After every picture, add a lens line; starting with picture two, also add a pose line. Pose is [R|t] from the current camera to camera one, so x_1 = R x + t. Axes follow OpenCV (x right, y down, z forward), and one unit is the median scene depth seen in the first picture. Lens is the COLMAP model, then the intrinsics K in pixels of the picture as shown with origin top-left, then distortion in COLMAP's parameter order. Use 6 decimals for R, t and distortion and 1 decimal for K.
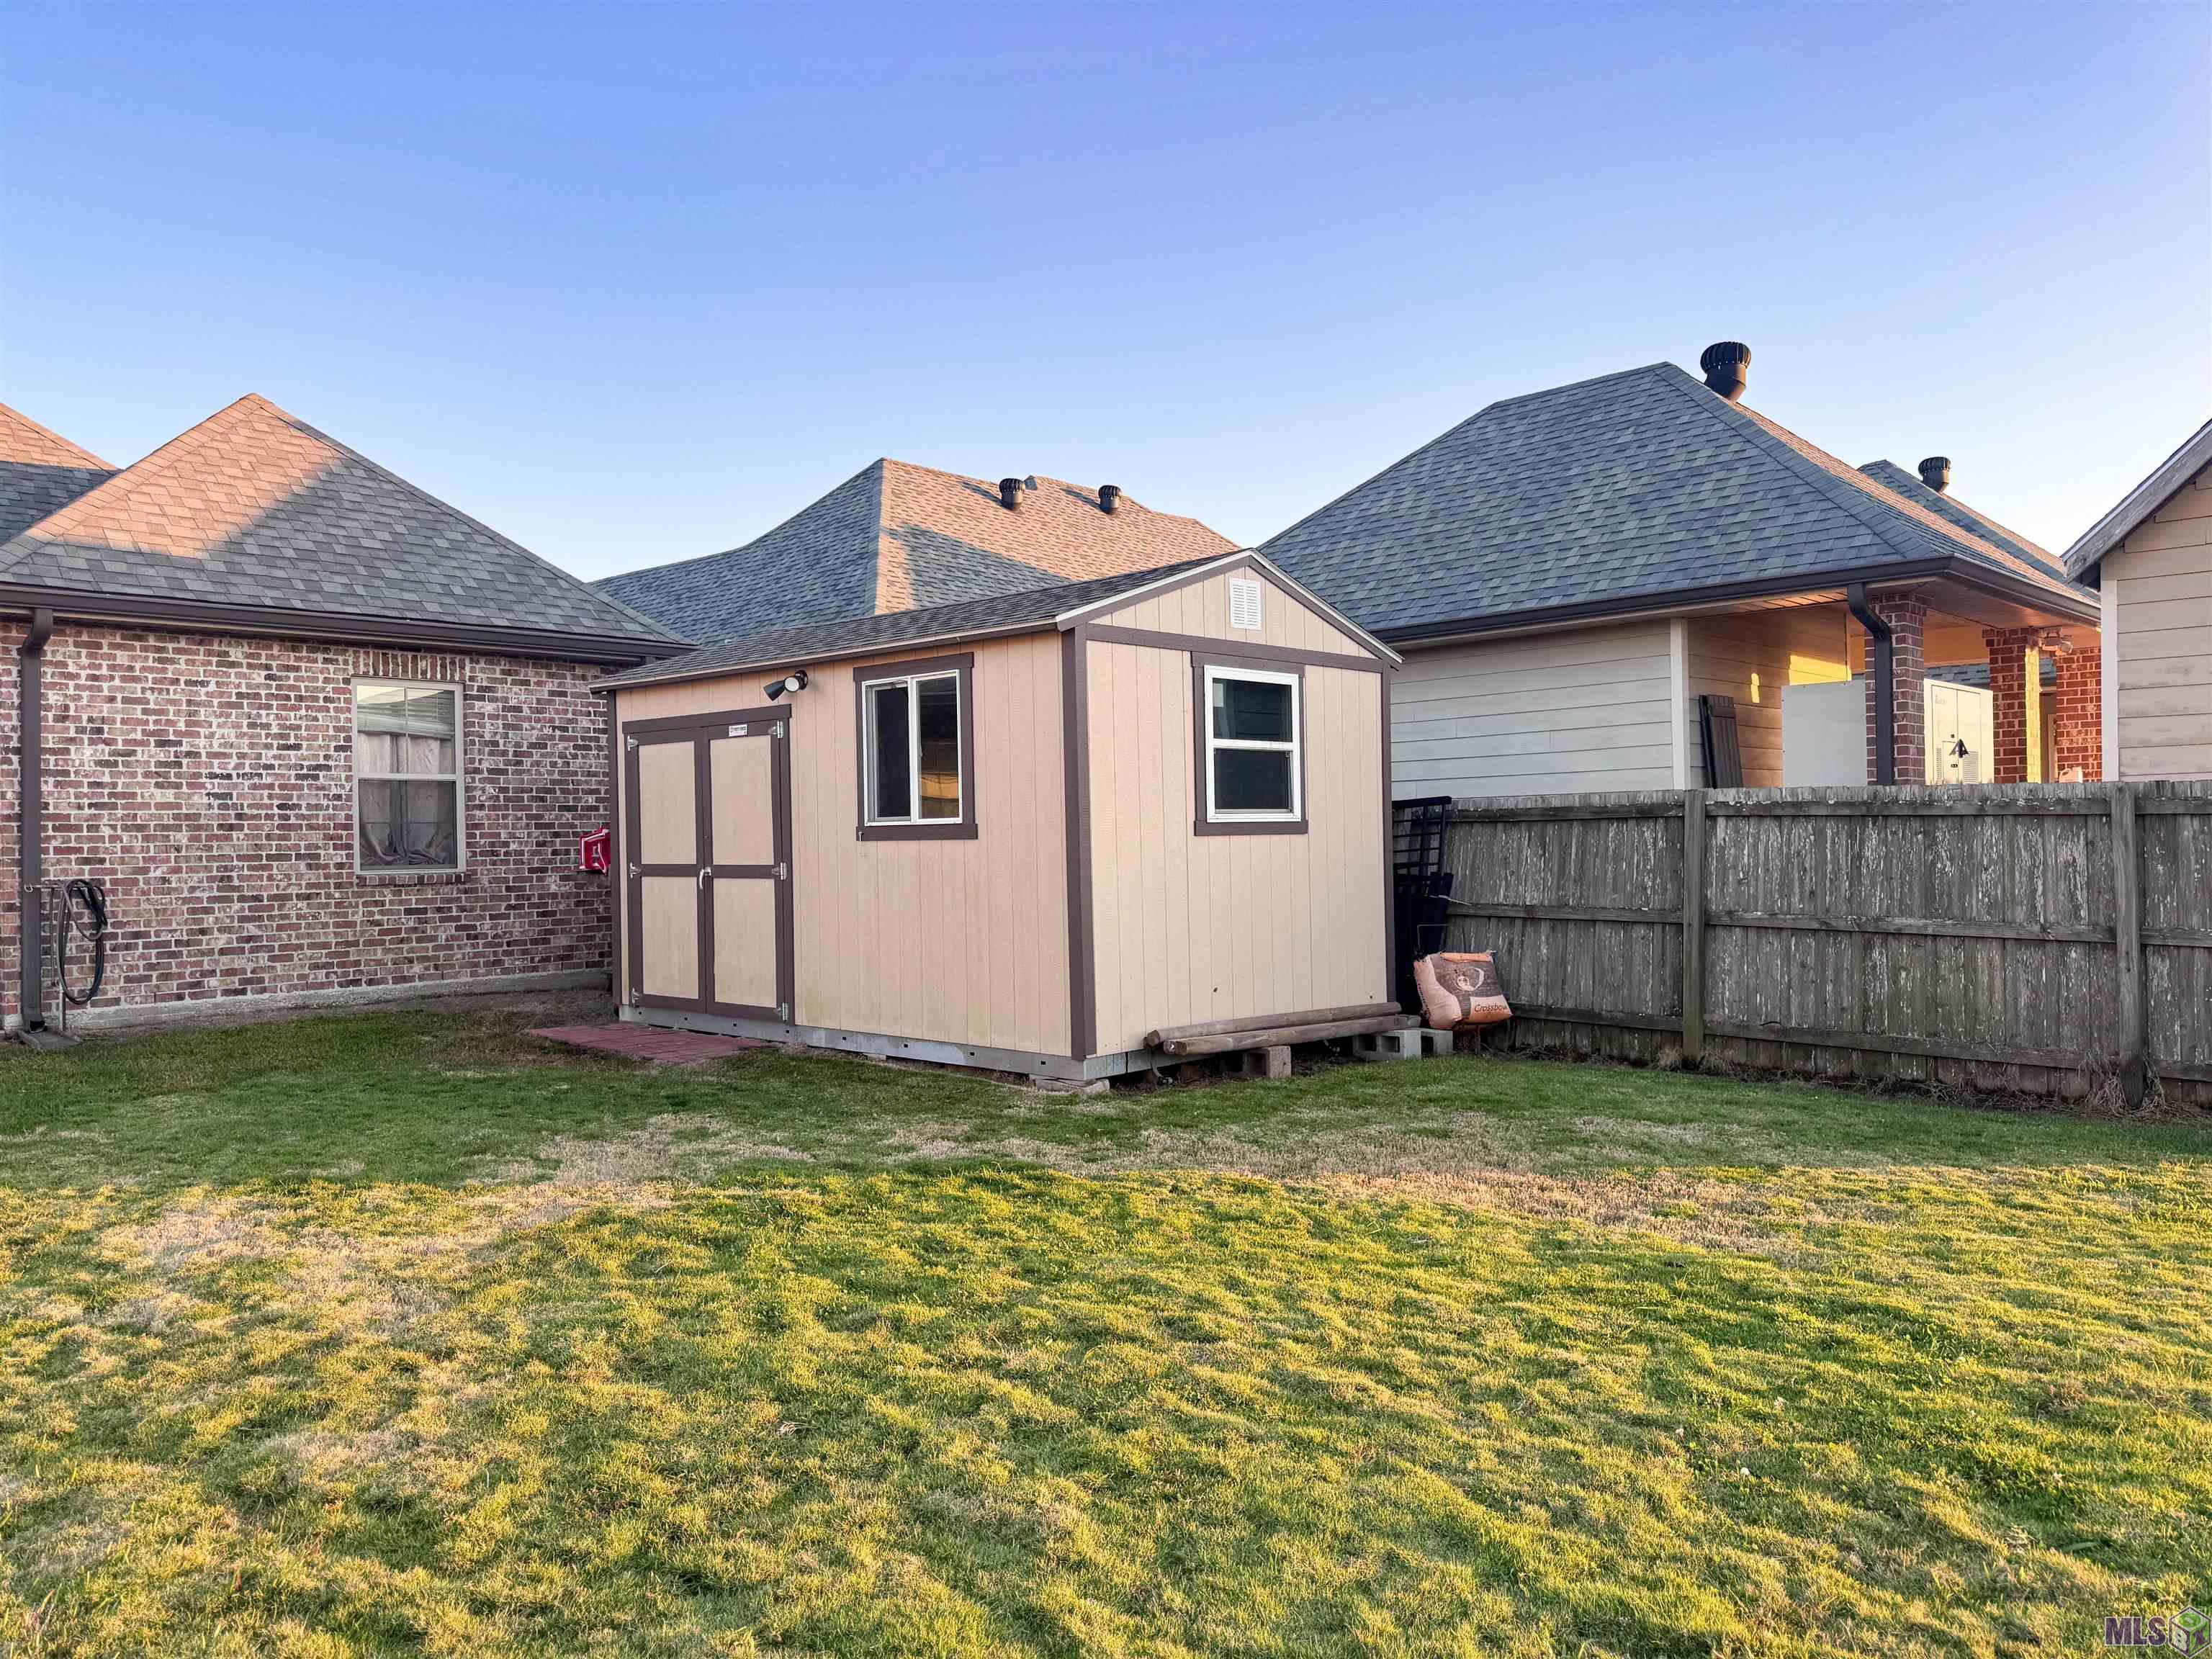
lens RADIAL K [[1566.5, 0, 1101.7], [0, 1566.5, 838.3], [0, 0, 1]] dist [0.024572, -0.018158]
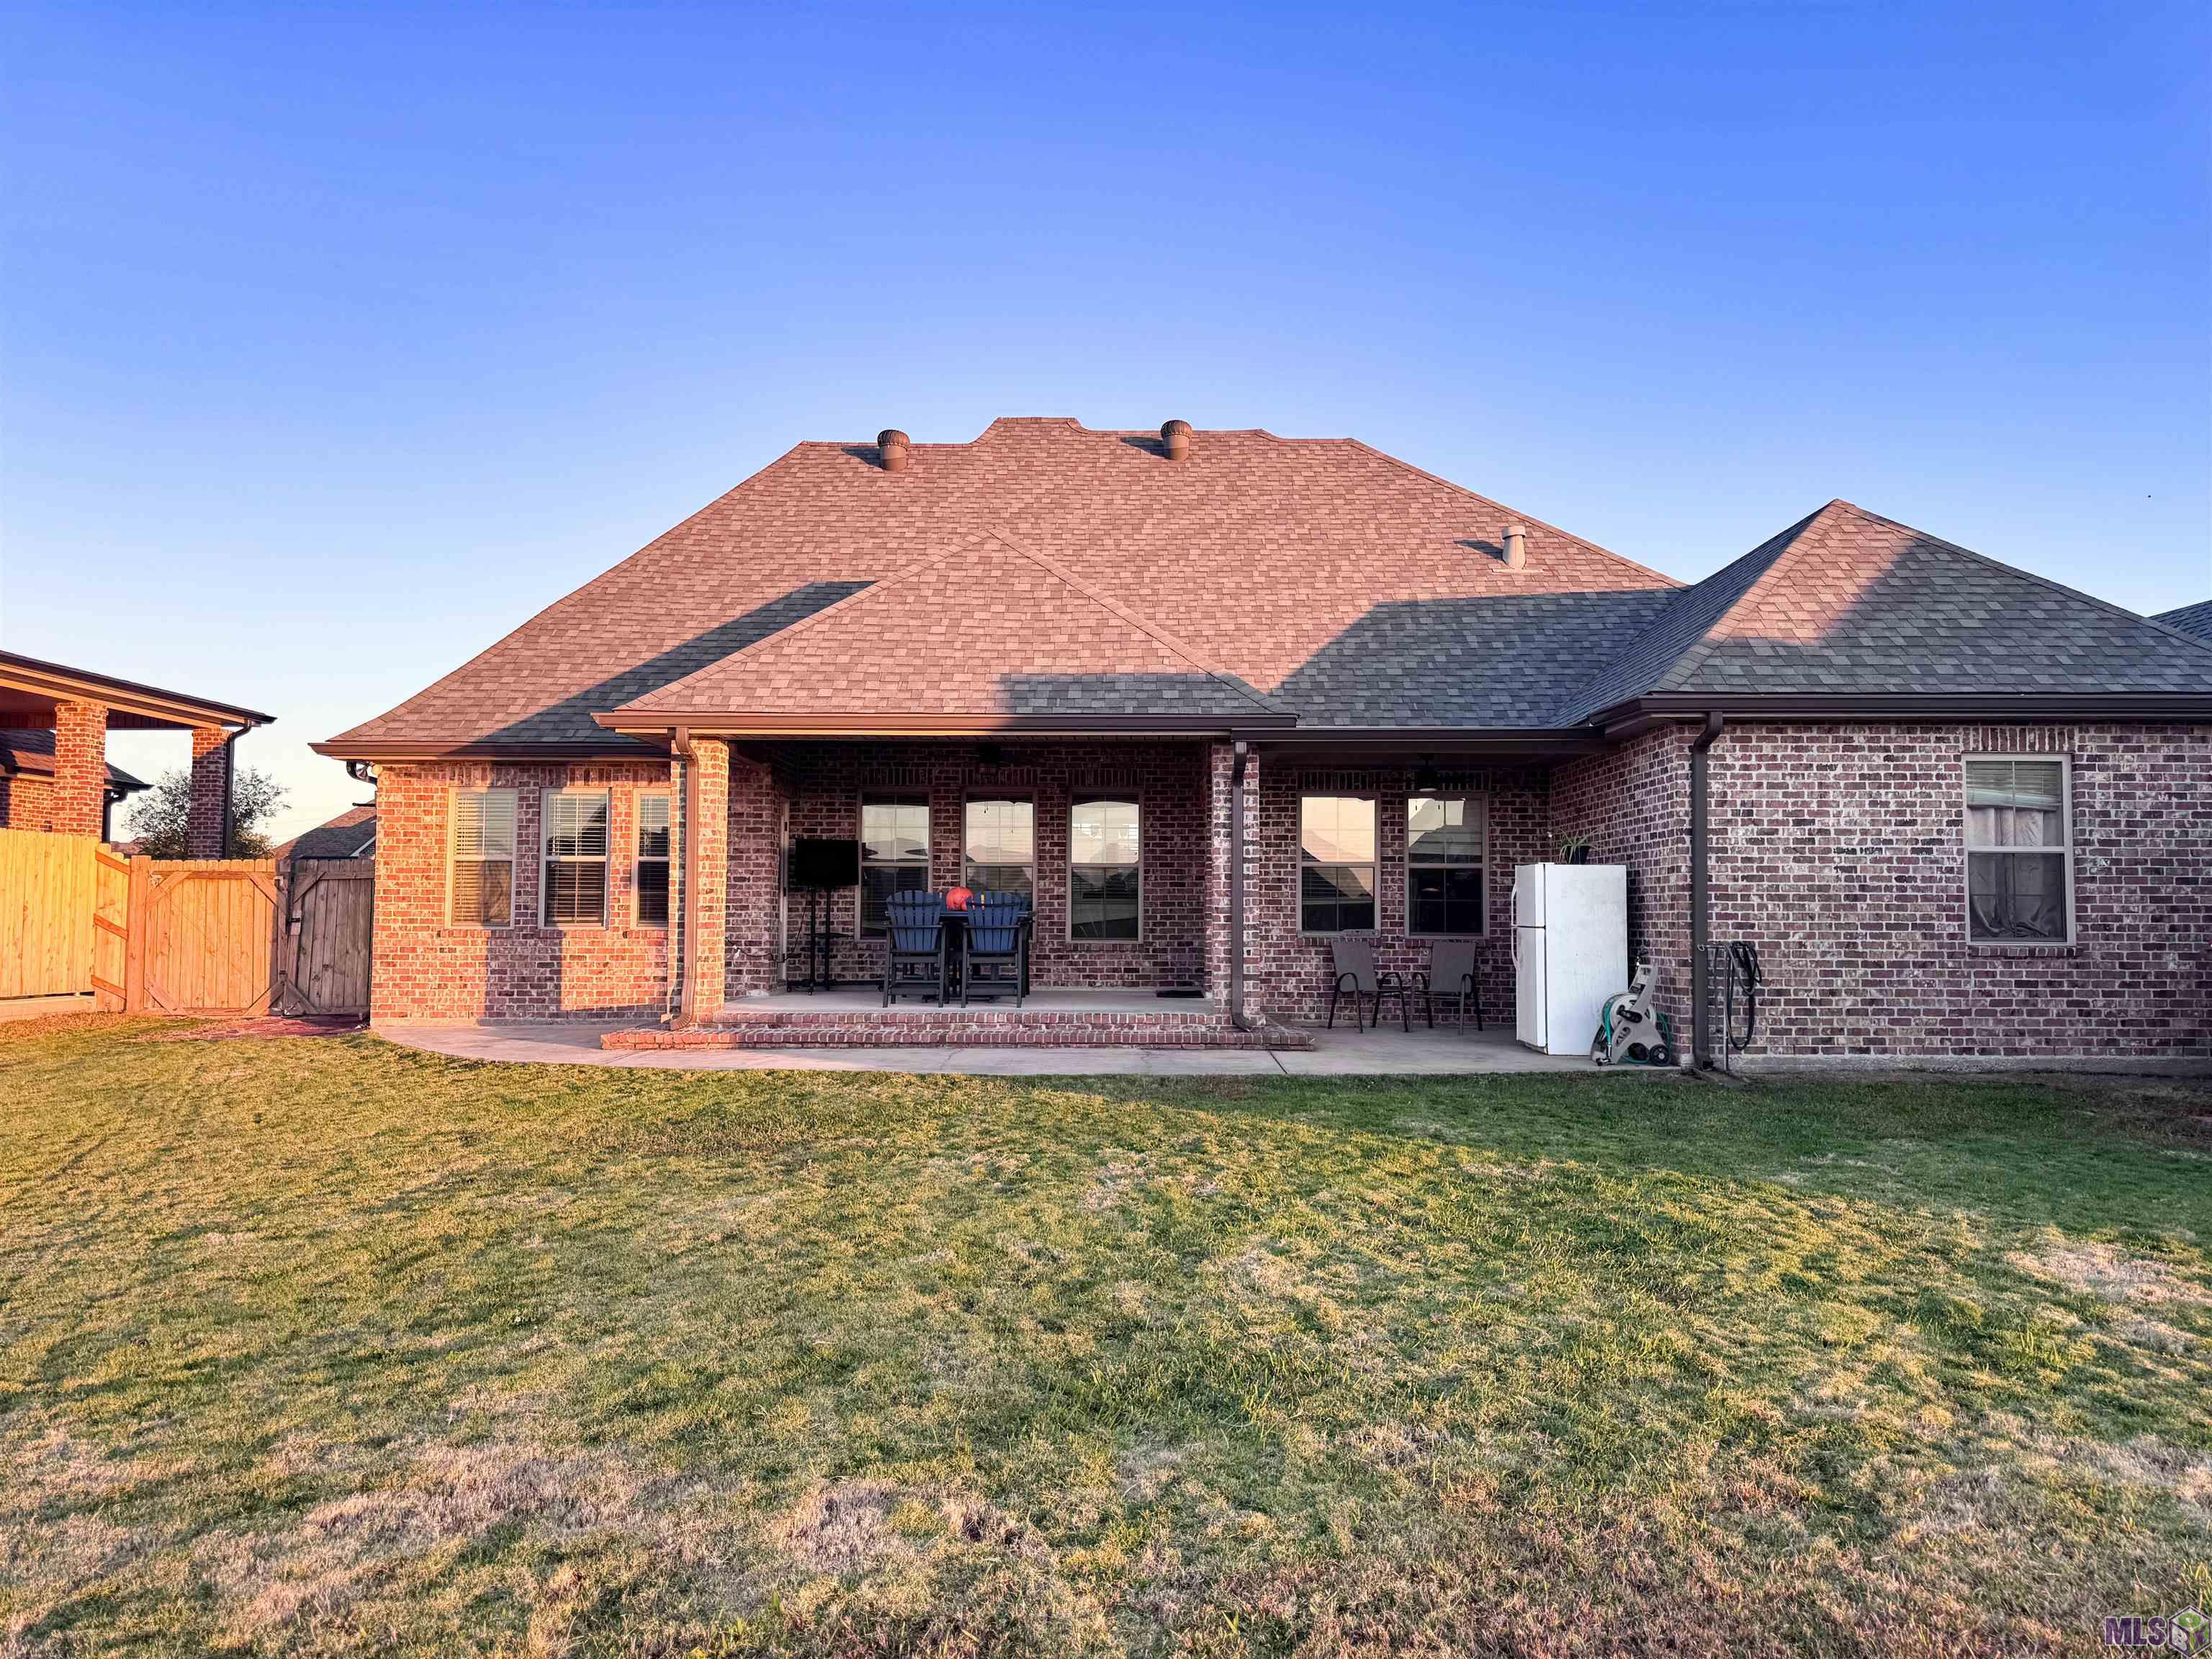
lens RADIAL K [[1566.5, 0, 1110.8], [0, 1566.5, 835.8], [0, 0, 1]] dist [0.024572, -0.018158]
pose [[0.686803, -0.018479, -0.726609, -0.115620], [-0.015609, 0.999071, -0.040162, 0.001798], [0.726676, 0.038925, 0.685876, -0.121458]]
